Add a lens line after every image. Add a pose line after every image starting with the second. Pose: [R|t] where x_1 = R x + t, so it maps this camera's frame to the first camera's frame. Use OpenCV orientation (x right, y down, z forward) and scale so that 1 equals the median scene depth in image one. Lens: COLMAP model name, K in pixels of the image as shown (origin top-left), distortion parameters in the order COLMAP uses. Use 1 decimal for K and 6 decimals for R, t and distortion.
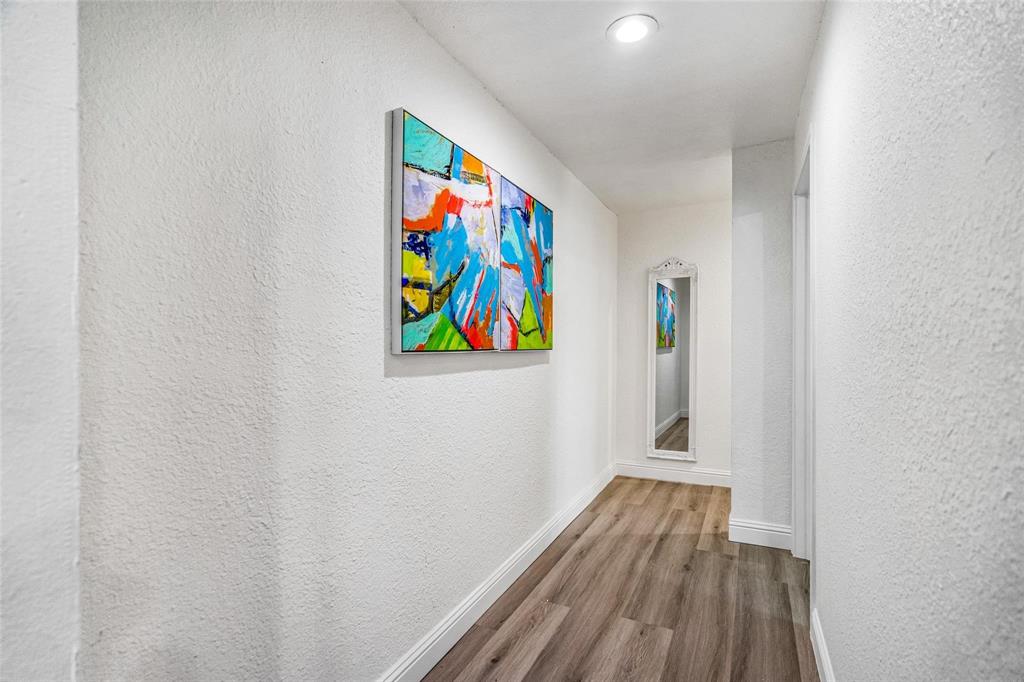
lens RADIAL K [[467.0, 0, 512.3], [0, 467.0, 342.6], [0, 0, 1]] dist [-0.005960, 0.003421]
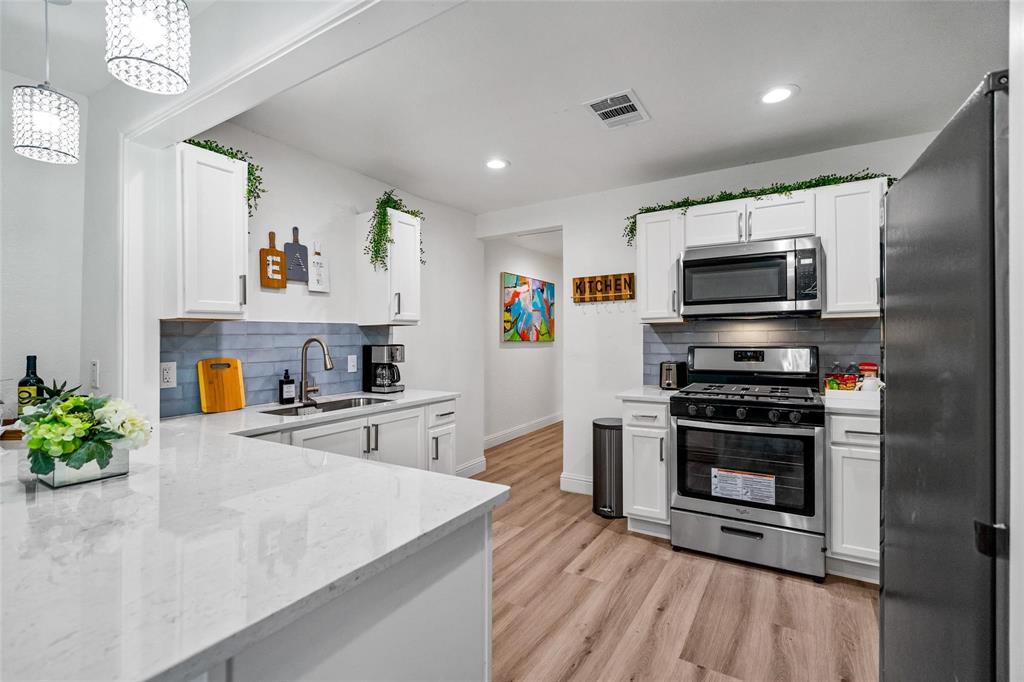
lens RADIAL K [[467.0, 0, 506.8], [0, 467.0, 338.0], [0, 0, 1]] dist [-0.005960, 0.003421]
pose [[0.995878, -0.002067, -0.090678, 0.085500], [0.002217, 0.999996, 0.001550, -0.007117], [0.090675, -0.001745, 0.995879, -2.054645]]
